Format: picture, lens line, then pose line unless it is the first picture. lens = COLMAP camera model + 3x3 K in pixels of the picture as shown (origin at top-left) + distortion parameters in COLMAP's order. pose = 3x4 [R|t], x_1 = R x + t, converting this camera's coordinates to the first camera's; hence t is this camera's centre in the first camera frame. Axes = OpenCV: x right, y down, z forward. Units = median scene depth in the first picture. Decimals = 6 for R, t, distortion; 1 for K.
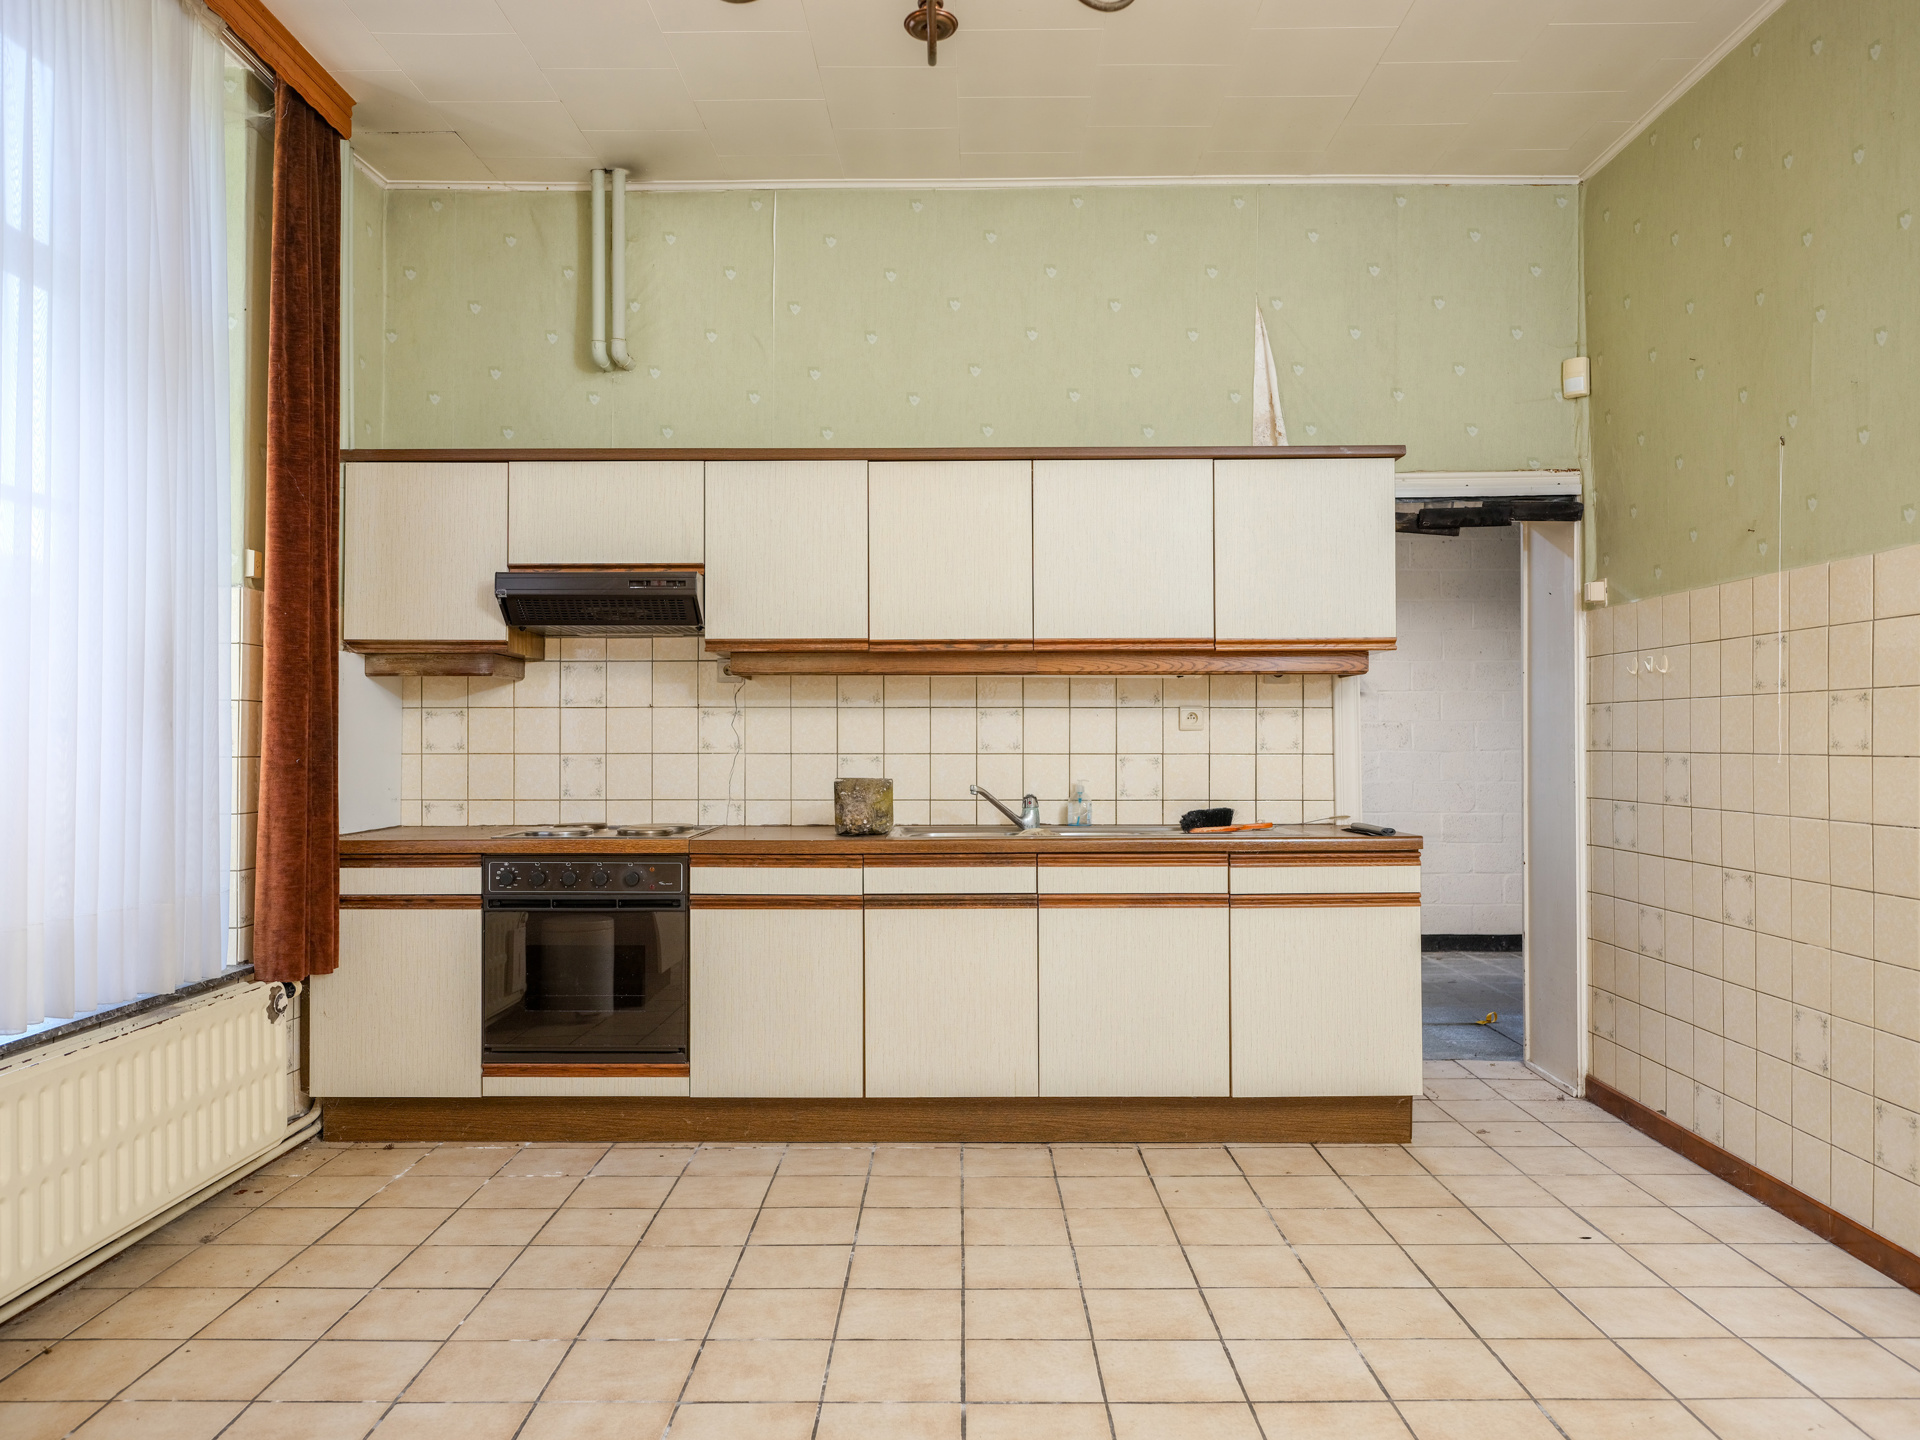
lens RADIAL K [[1368.8, 0, 958.5], [0, 1368.8, 728.4], [0, 0, 1]] dist [-0.004851, 0.002912]
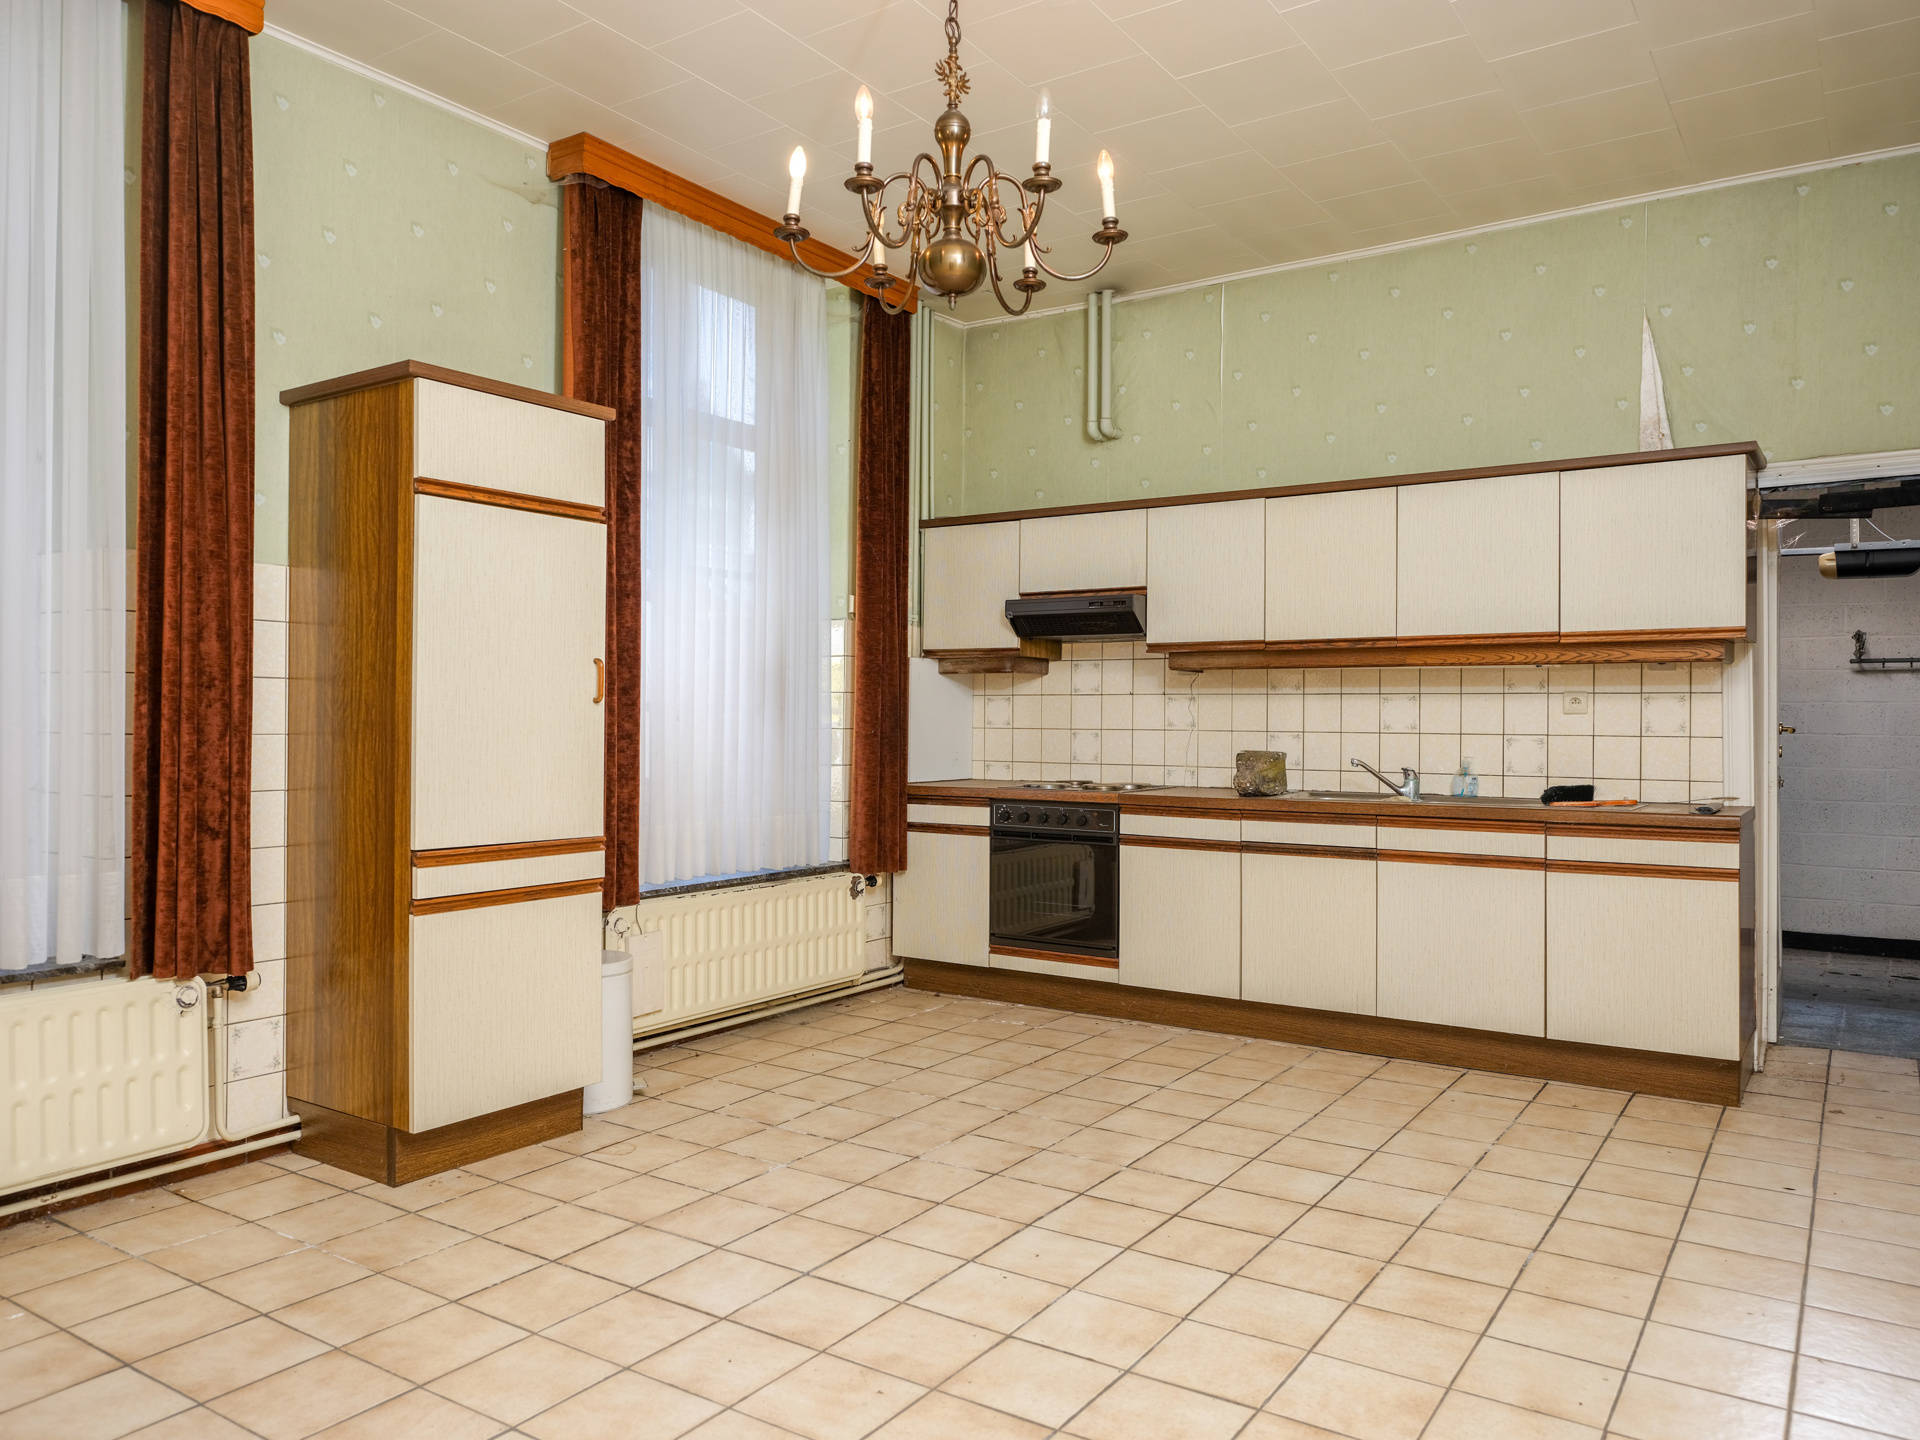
lens RADIAL K [[1368.8, 0, 963.1], [0, 1368.8, 715.0], [0, 0, 1]] dist [-0.004851, 0.002912]
pose [[0.831732, 0.005129, -0.555154, 0.413834], [-0.002111, 0.999979, 0.006076, -0.003922], [0.555173, -0.003882, 0.831726, -0.203339]]
